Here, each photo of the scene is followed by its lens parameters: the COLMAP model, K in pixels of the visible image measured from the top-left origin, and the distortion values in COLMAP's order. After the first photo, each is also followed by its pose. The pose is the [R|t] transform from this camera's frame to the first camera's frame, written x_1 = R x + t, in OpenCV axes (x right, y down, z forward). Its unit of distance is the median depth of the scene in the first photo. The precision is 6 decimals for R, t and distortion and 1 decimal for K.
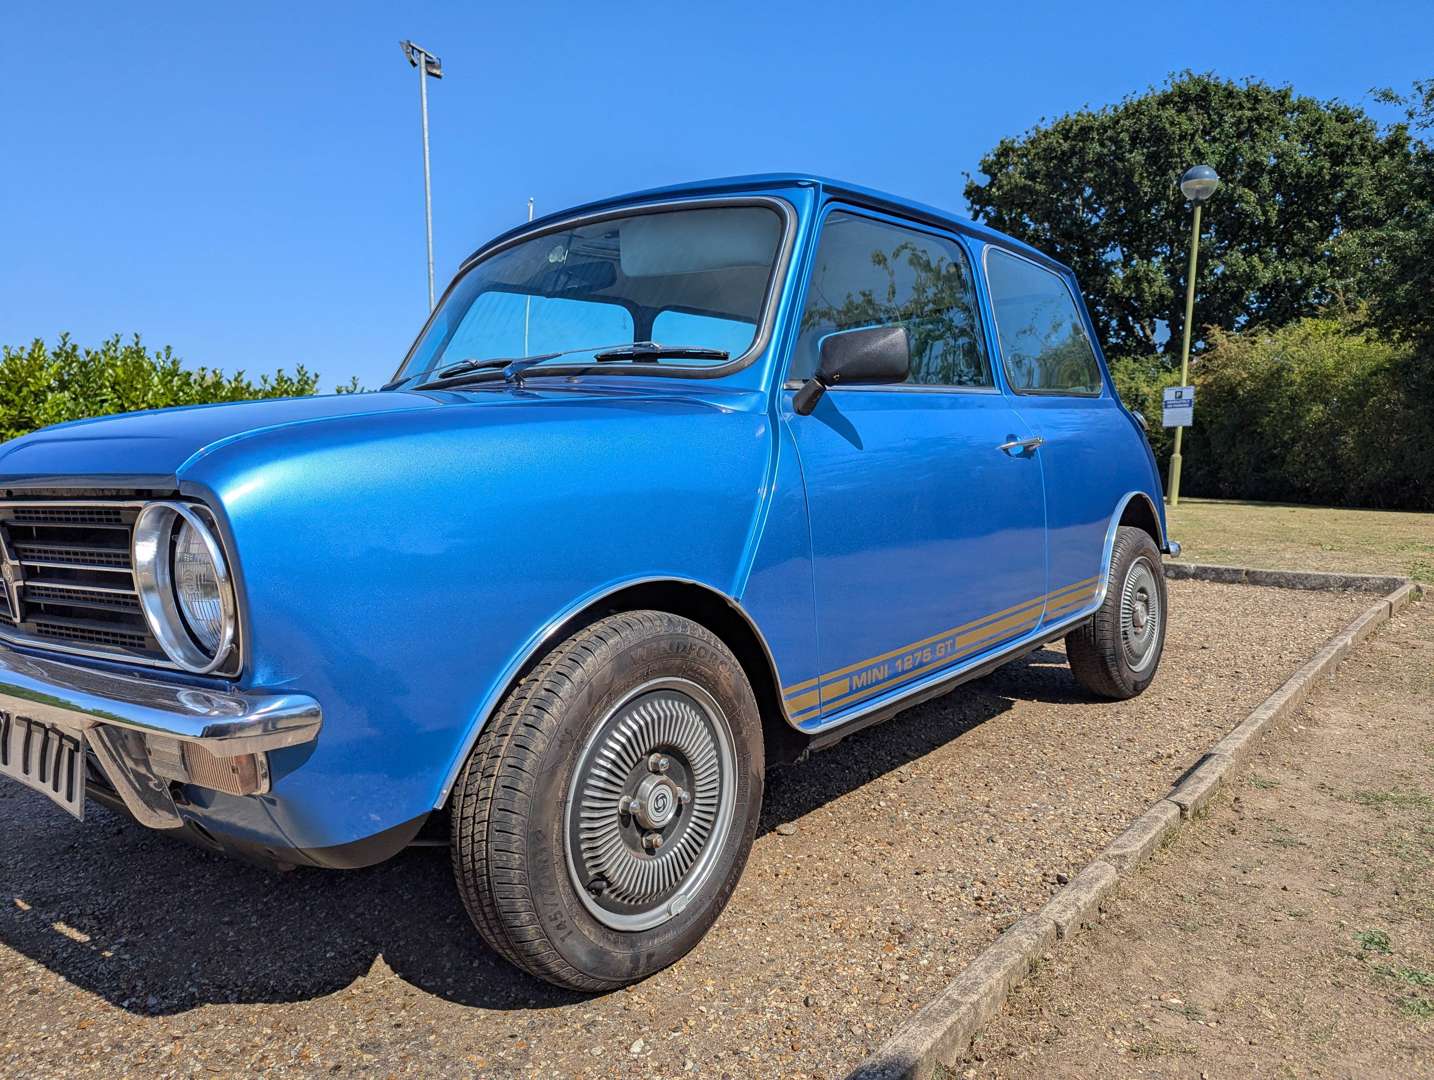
lens RADIAL K [[999.3, 0, 715.6], [0, 999.3, 509.4], [0, 0, 1]] dist [0.058031, -0.058461]
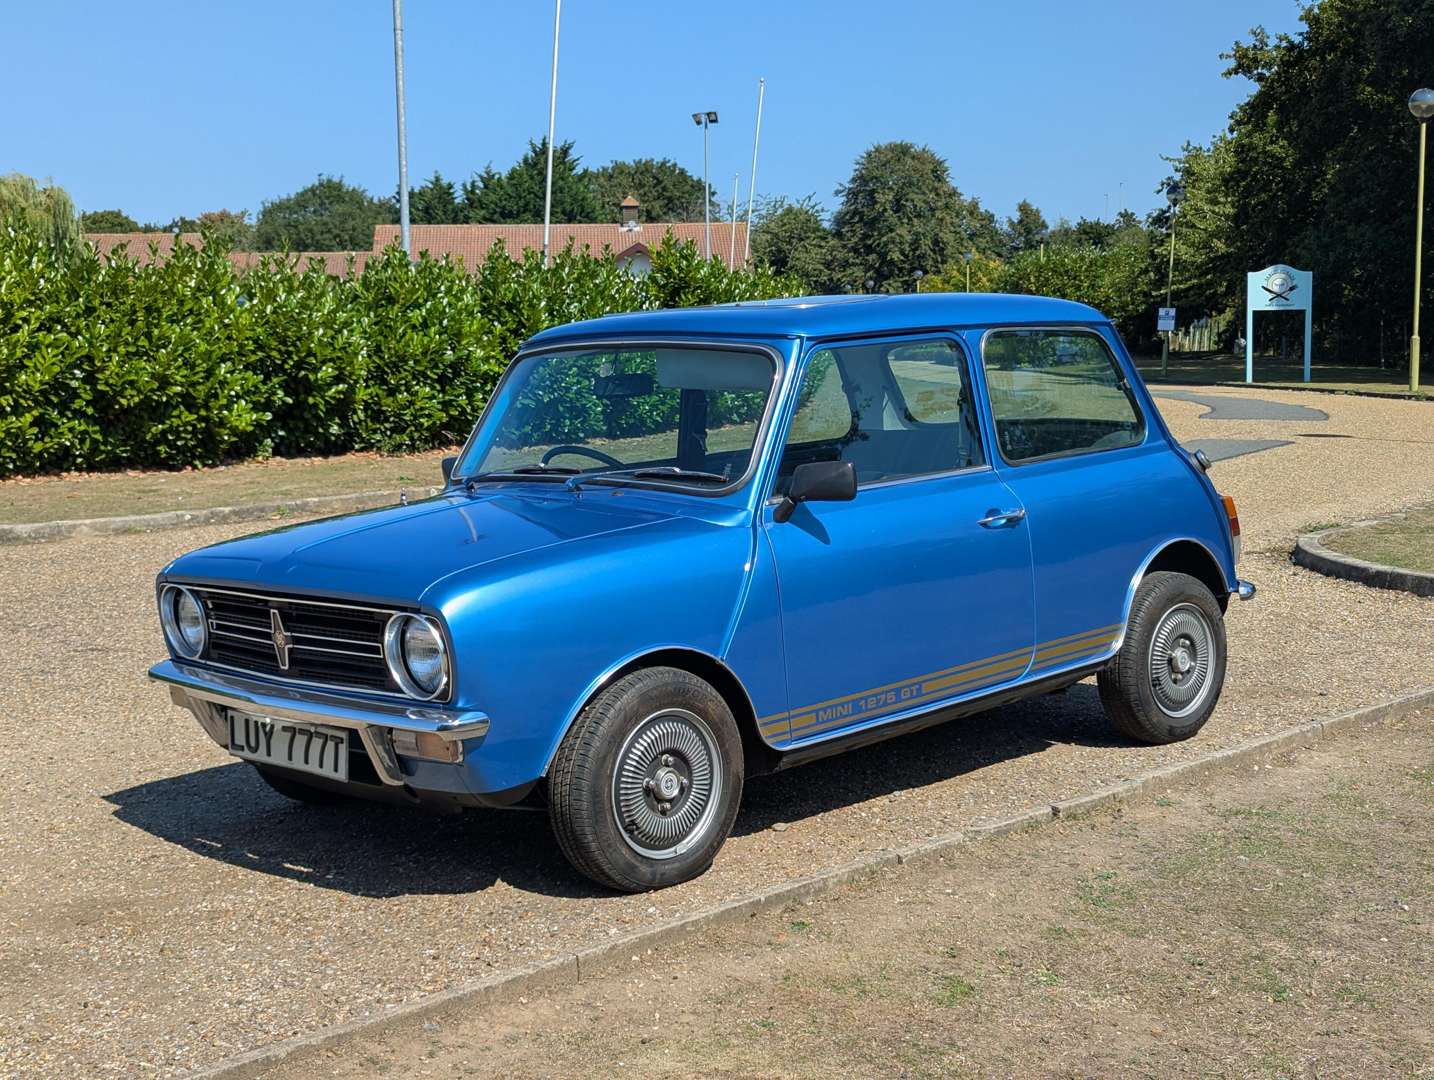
lens RADIAL K [[2051.7, 0, 661.7], [0, 2051.7, 458.1], [0, 0, 1]] dist [0.139046, -0.072725]
pose [[0.991345, 0.000120, -0.131280, 0.377979], [0.004261, 0.999443, 0.033090, -0.355232], [0.131211, -0.033363, 0.990793, -2.339821]]
